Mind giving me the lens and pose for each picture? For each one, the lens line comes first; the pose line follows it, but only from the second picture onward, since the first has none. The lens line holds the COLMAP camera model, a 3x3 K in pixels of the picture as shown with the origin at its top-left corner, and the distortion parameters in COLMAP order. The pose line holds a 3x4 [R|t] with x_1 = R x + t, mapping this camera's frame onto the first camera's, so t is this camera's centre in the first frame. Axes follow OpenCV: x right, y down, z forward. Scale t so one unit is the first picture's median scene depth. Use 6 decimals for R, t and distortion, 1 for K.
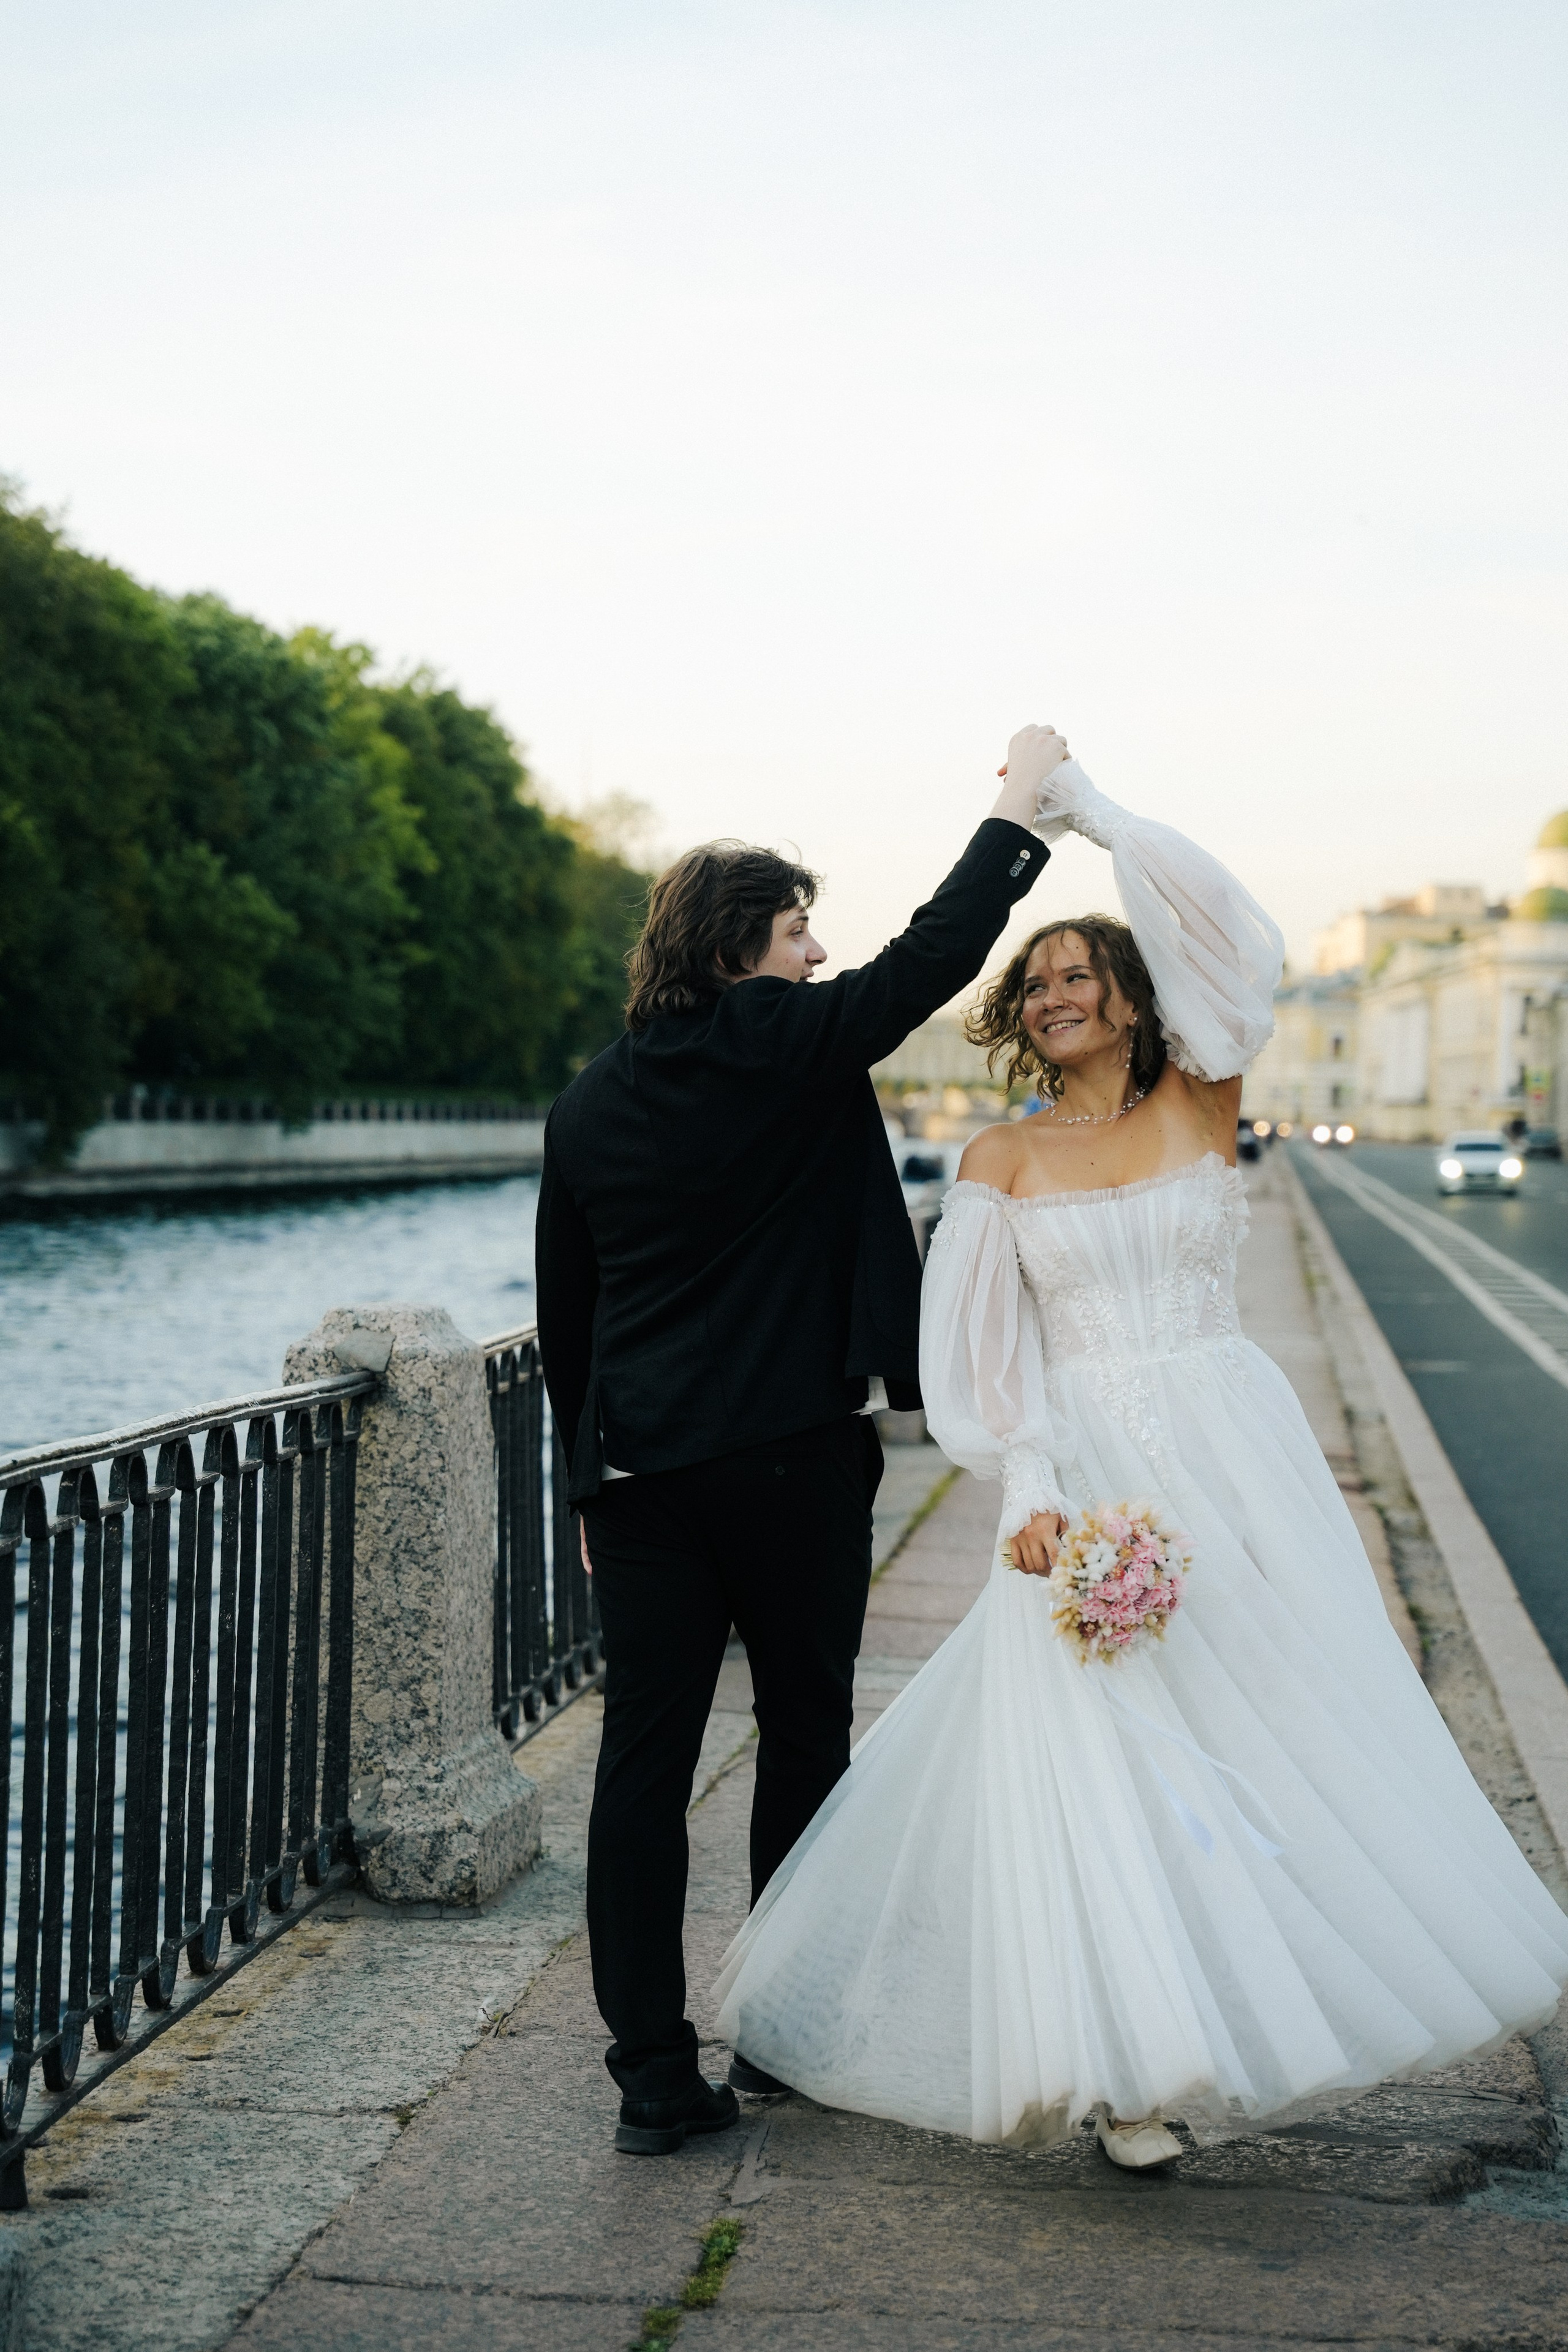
lens RADIAL K [[4631.2, 0, 757.3], [0, 4631.2, 1178.1], [0, 0, 1]] dist [0.179122, 0.480408]
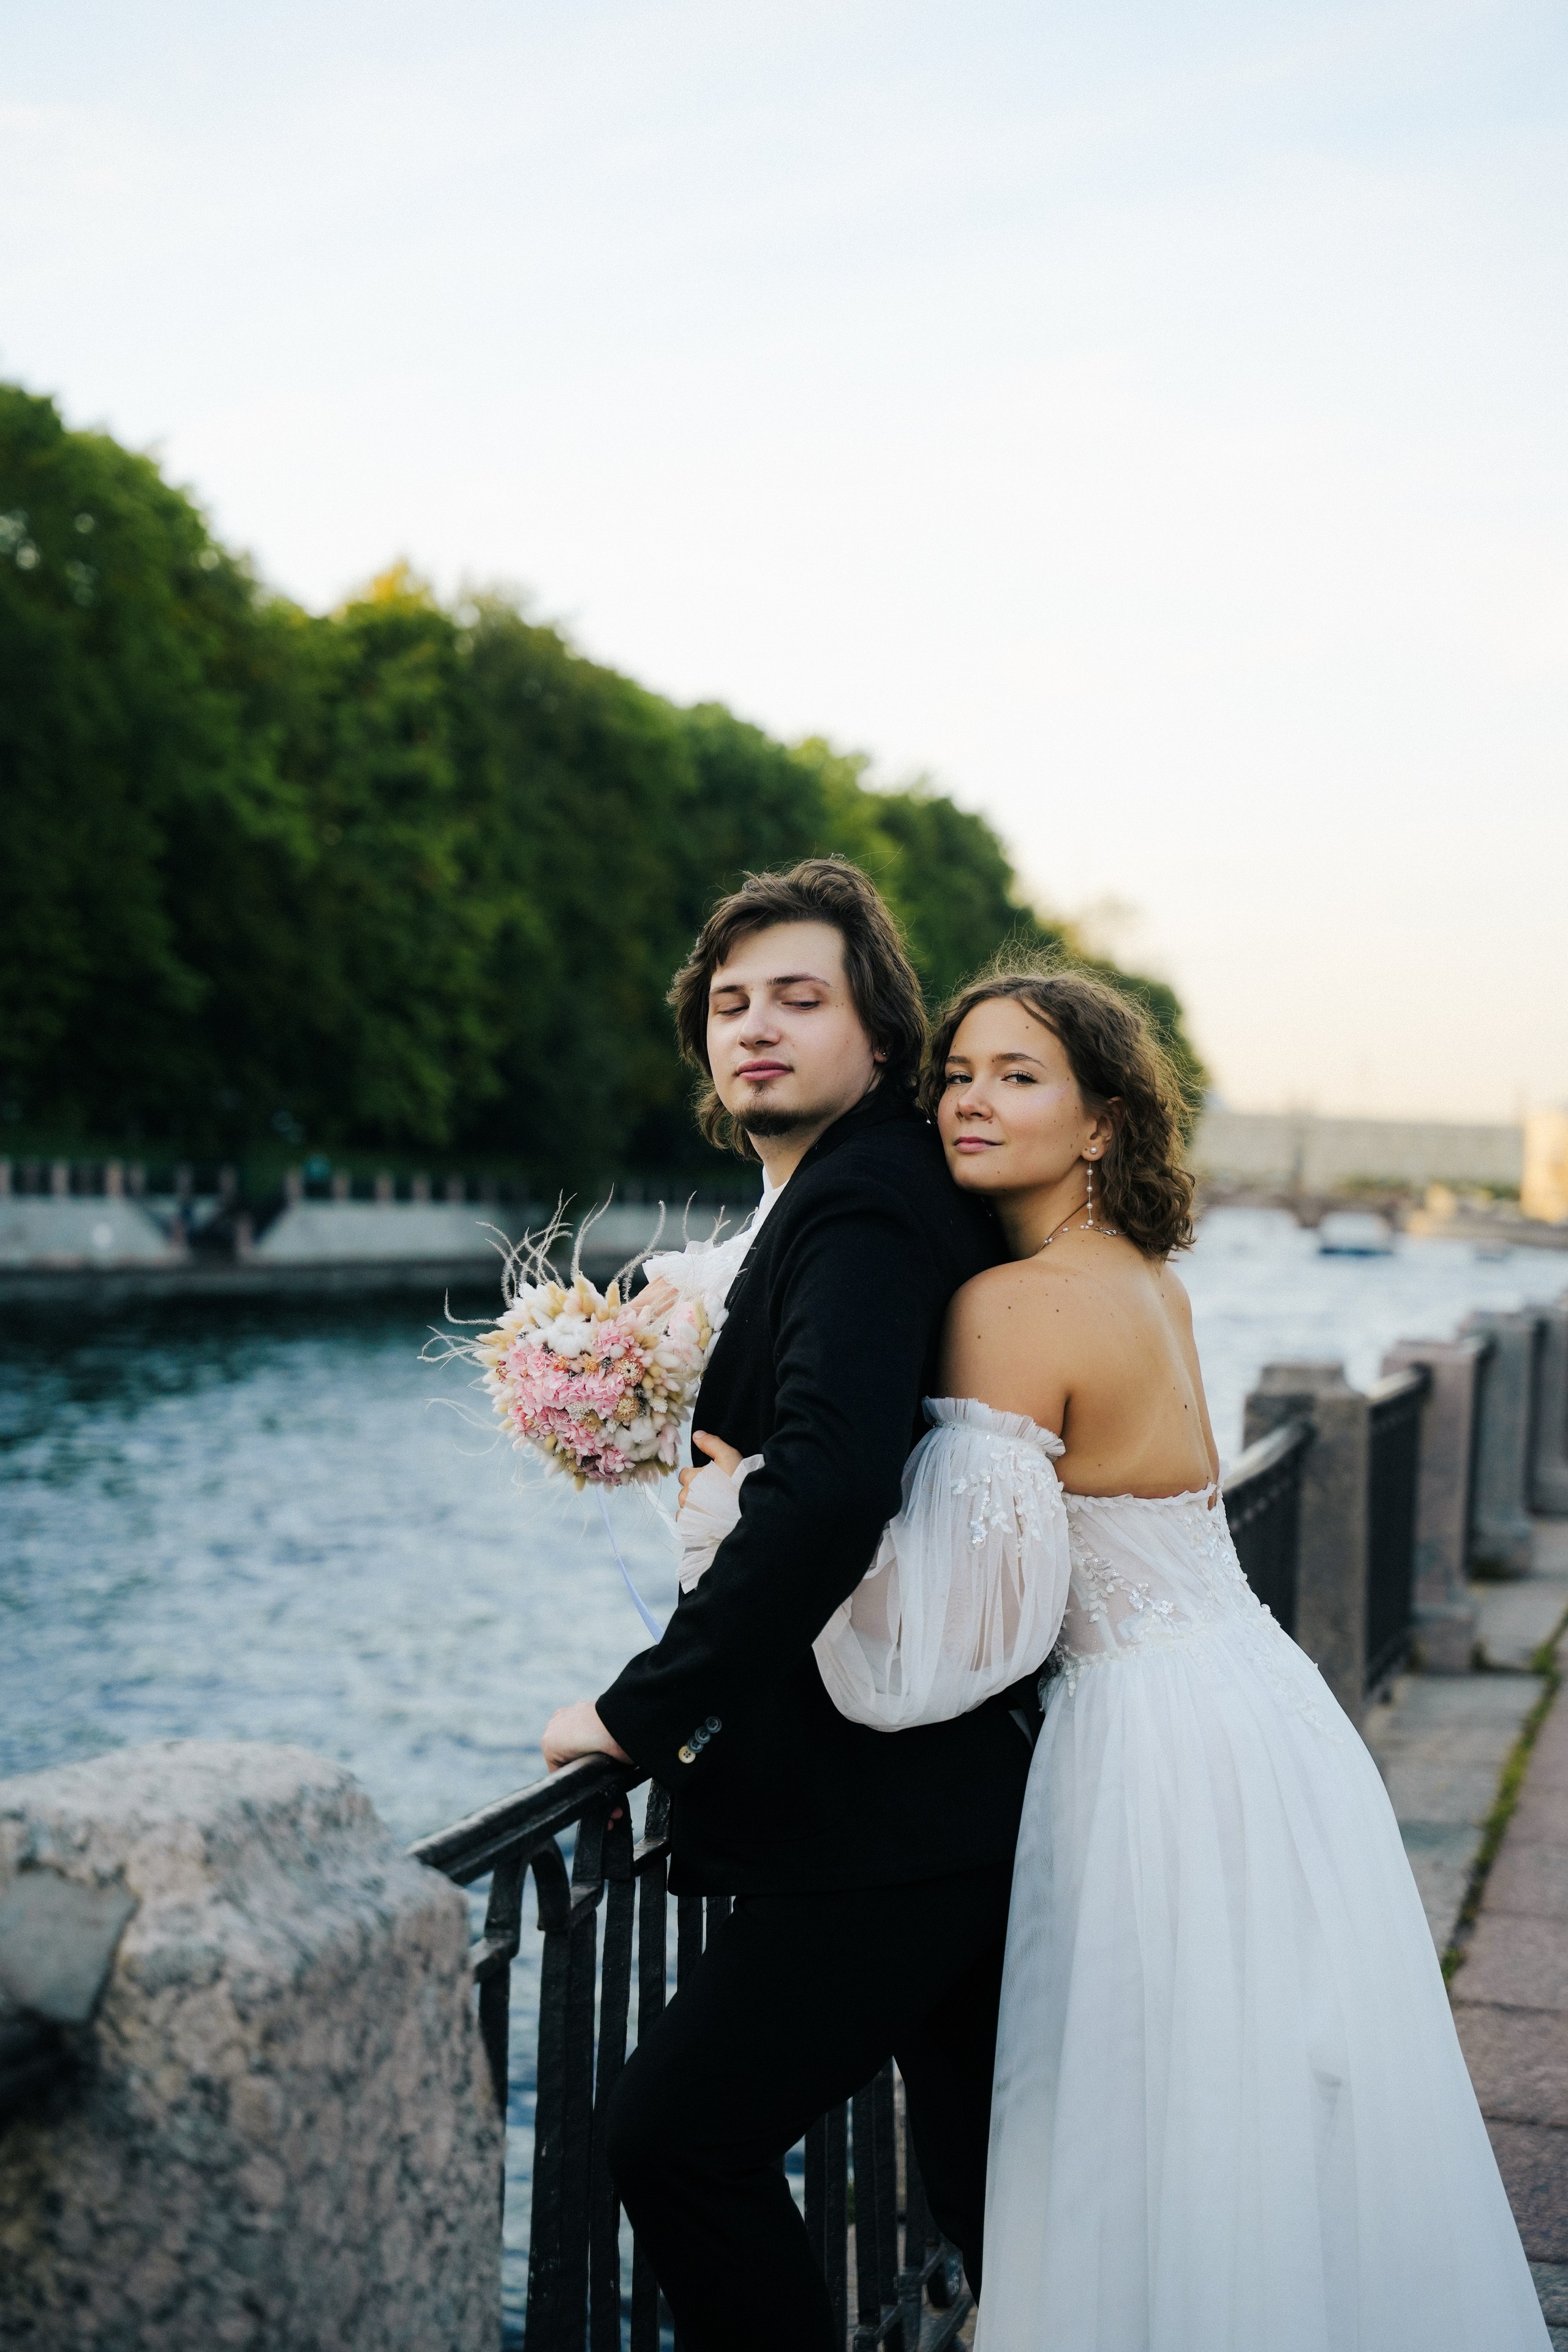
lens RADIAL K [[4479.1, 0, 734.6], [0, 4479.1, 1174.5], [0, 0, 1]] dist [0.283579, 0.245331]
pose [[0.993599, 0.014671, -0.112011, -0.001838], [-0.016991, 0.999660, -0.019784, -0.010605], [0.111683, 0.021561, 0.993510, 0.657173]]
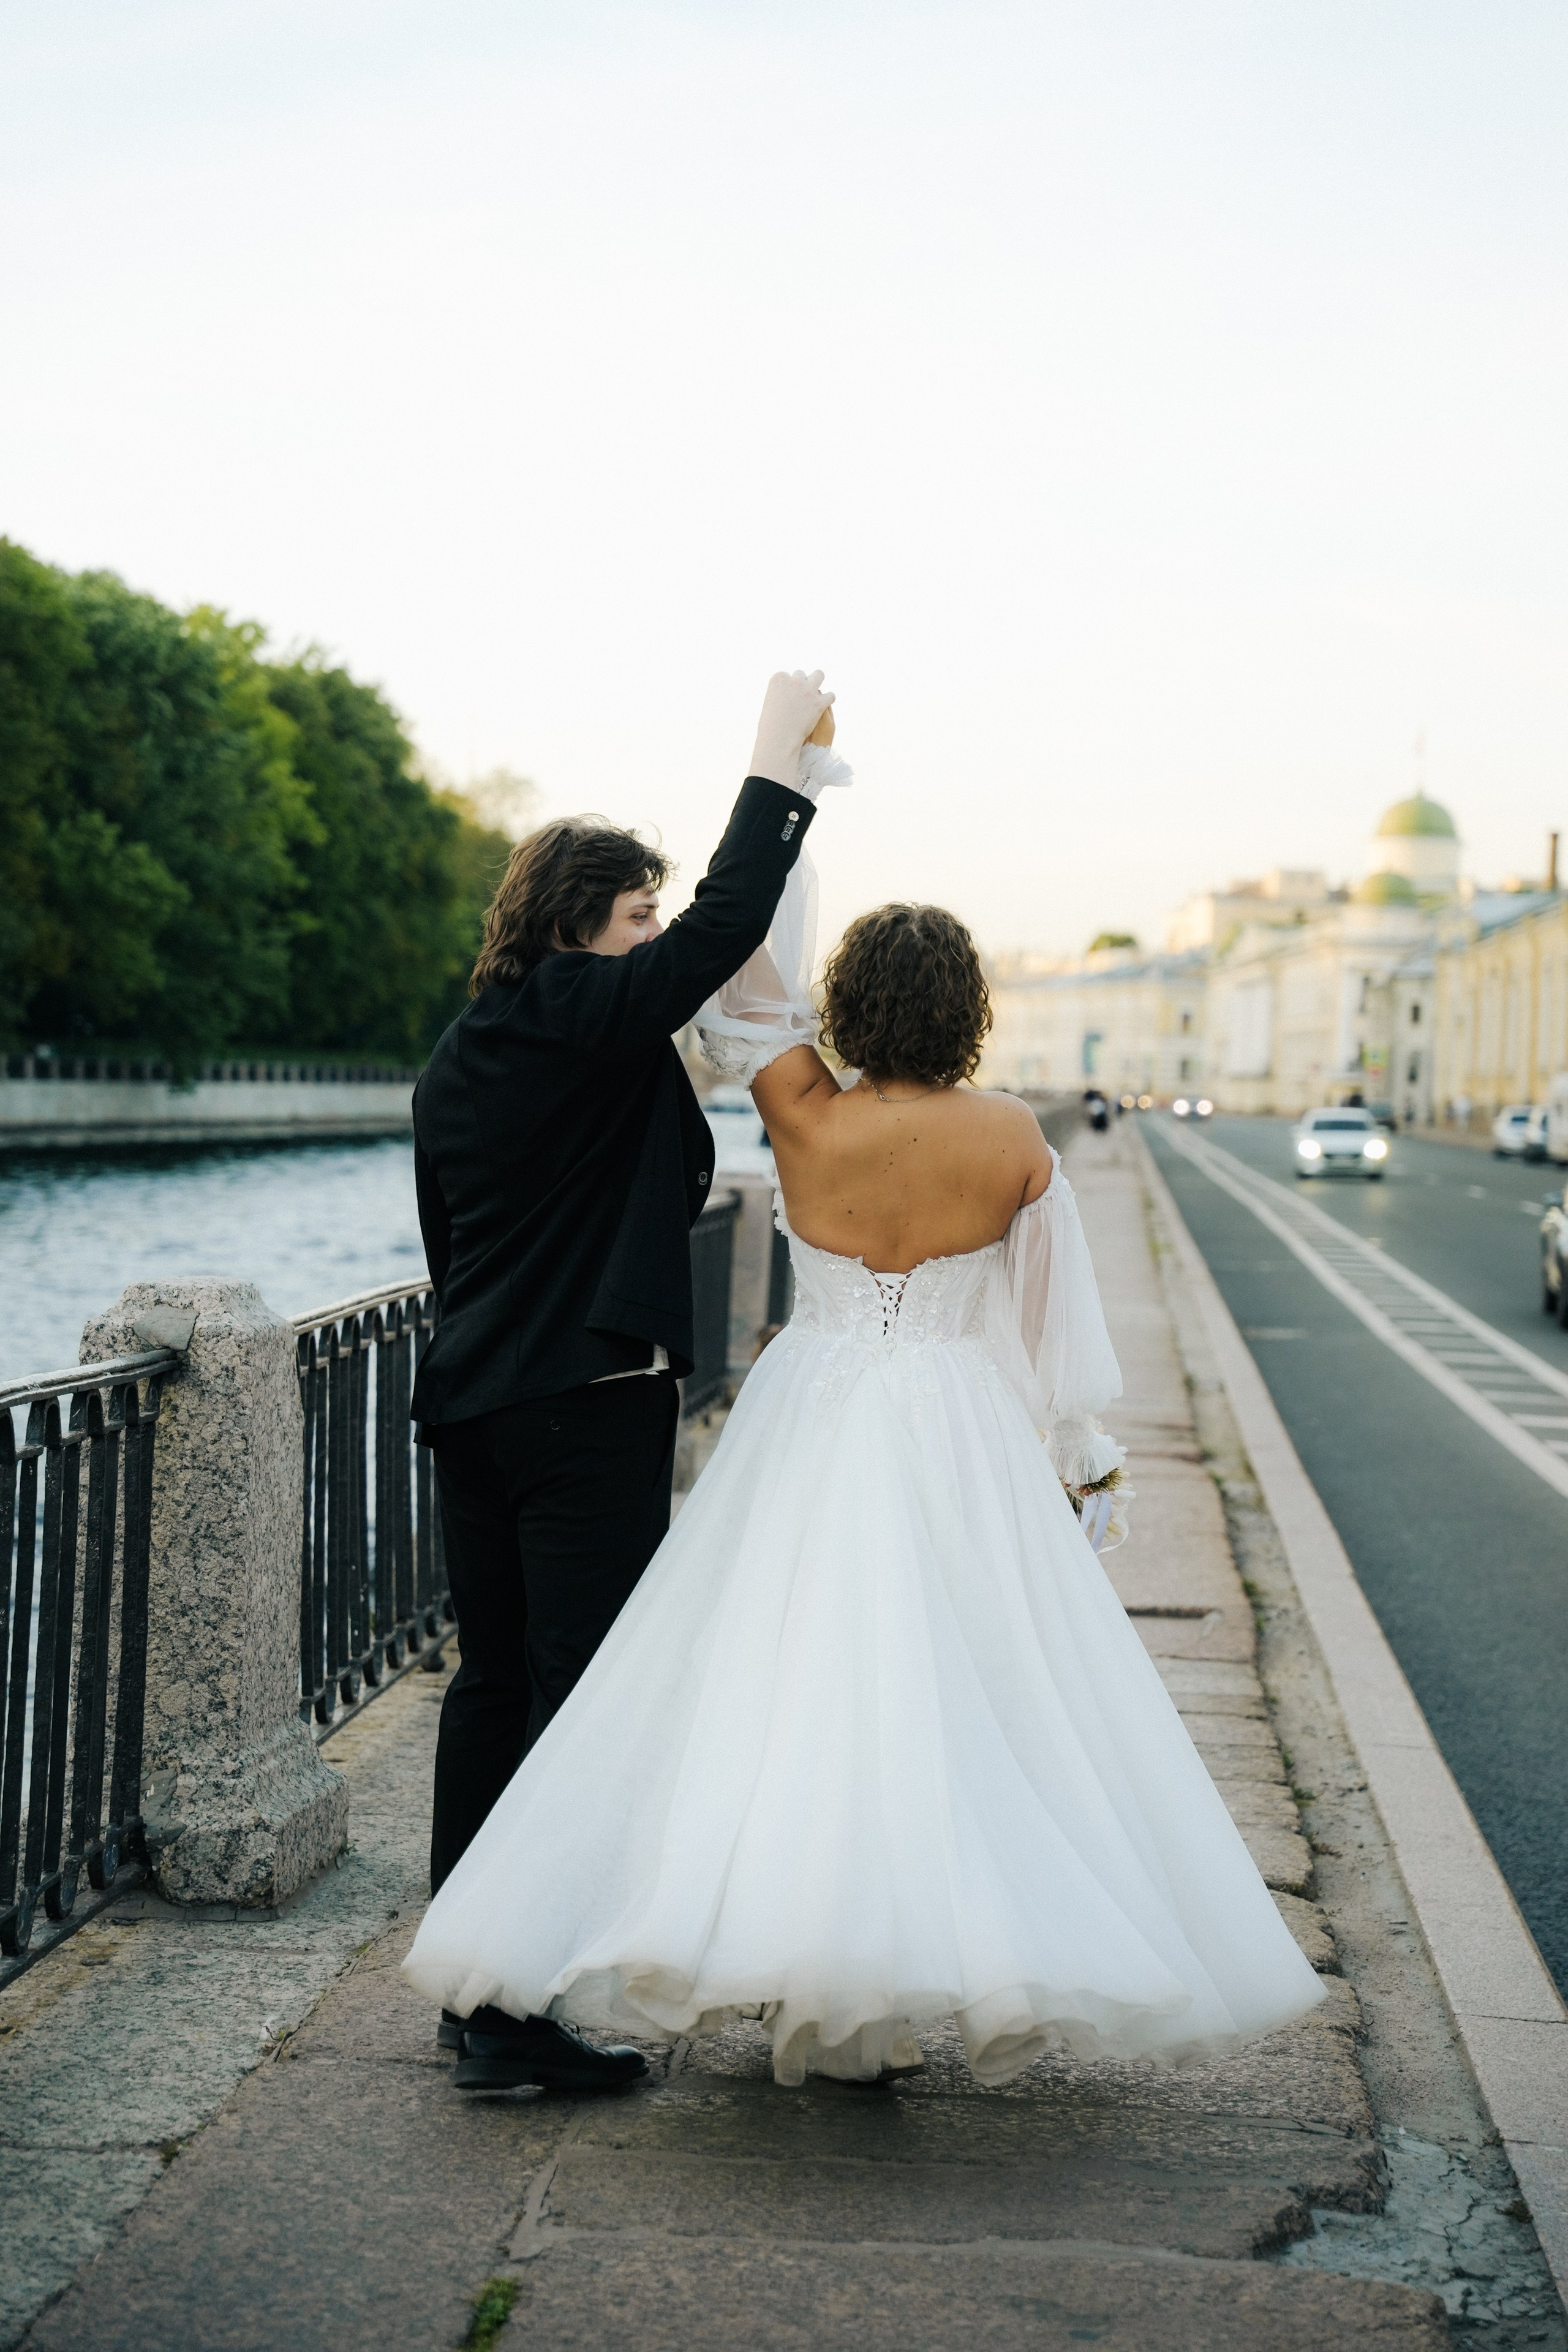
lens RADIAL K [[4436.1, 0, 780.3], [0, 4436.1, 1124.4], [0, 0, 1]] dist [0.207332, 0.342941]
pose [[0.999374, 0.011574, 0.033441, 0.010797], [-0.011441, 0.999926, -0.004155, -0.002477], [-0.033486, 0.003770, 0.999432, 0.068084]]
